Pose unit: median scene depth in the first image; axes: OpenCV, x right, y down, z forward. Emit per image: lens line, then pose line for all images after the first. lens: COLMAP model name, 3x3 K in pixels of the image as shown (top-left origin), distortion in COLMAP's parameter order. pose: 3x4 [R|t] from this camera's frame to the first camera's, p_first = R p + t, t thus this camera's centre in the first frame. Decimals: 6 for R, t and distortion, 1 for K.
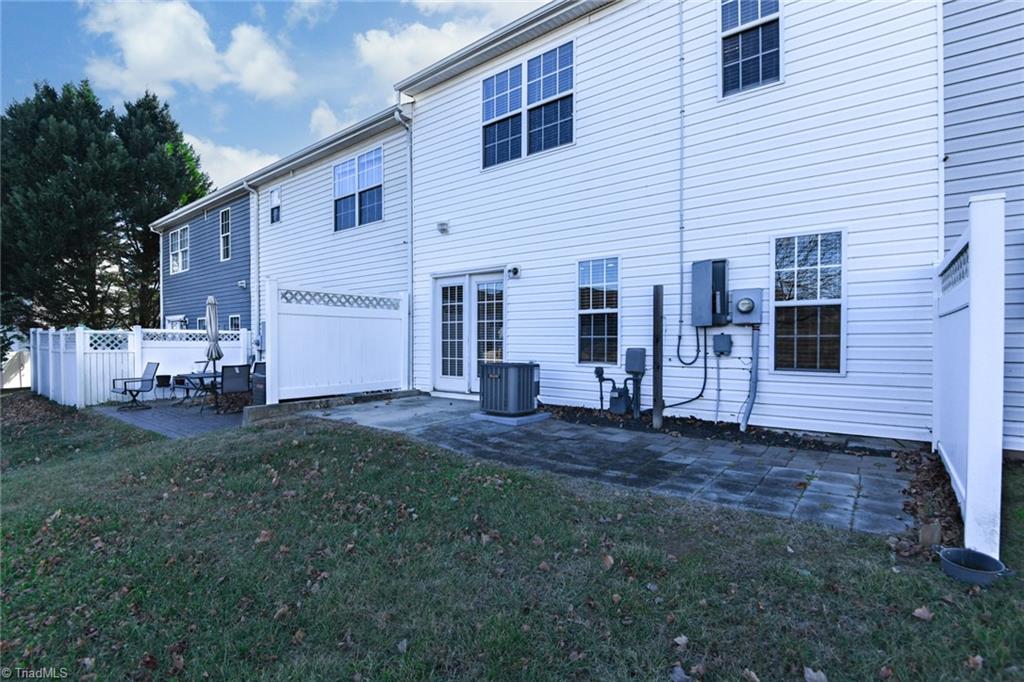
lens RADIAL K [[452.2, 0, 514.9], [0, 452.2, 357.6], [0, 0, 1]] dist [-0.027750, -0.000425]
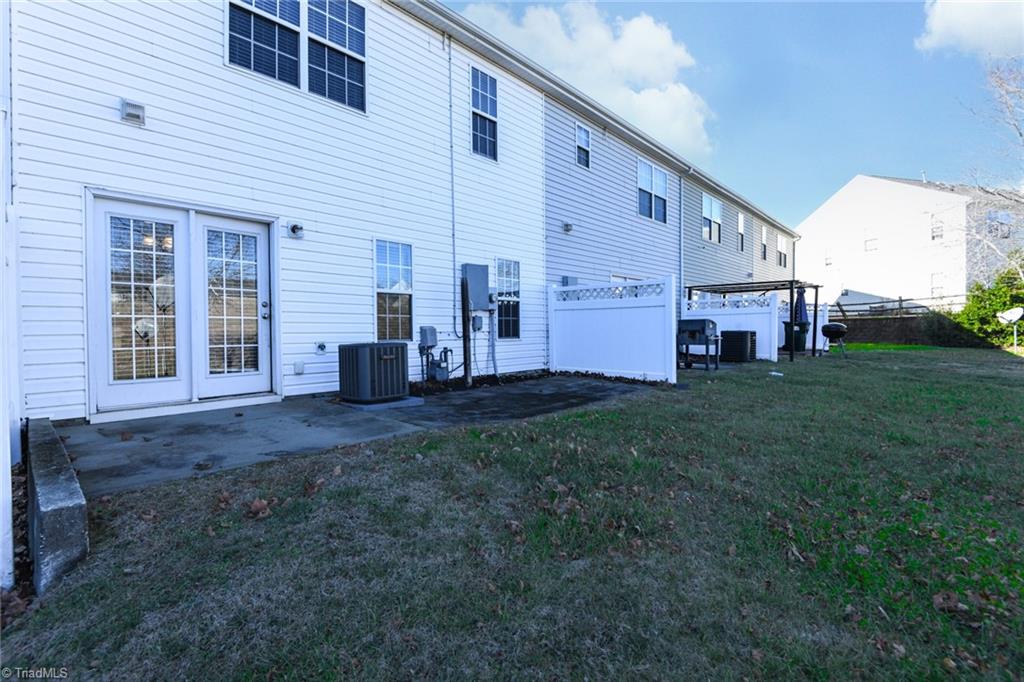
lens RADIAL K [[459.5, 0, 510.4], [0, 459.5, 336.6], [0, 0, 1]] dist [-0.055584, -0.000862]
pose [[0.072993, -0.032046, 0.996818, -0.825345], [0.024461, 0.999241, 0.030333, -0.022638], [-0.997032, 0.022169, 0.073721, 0.630159]]
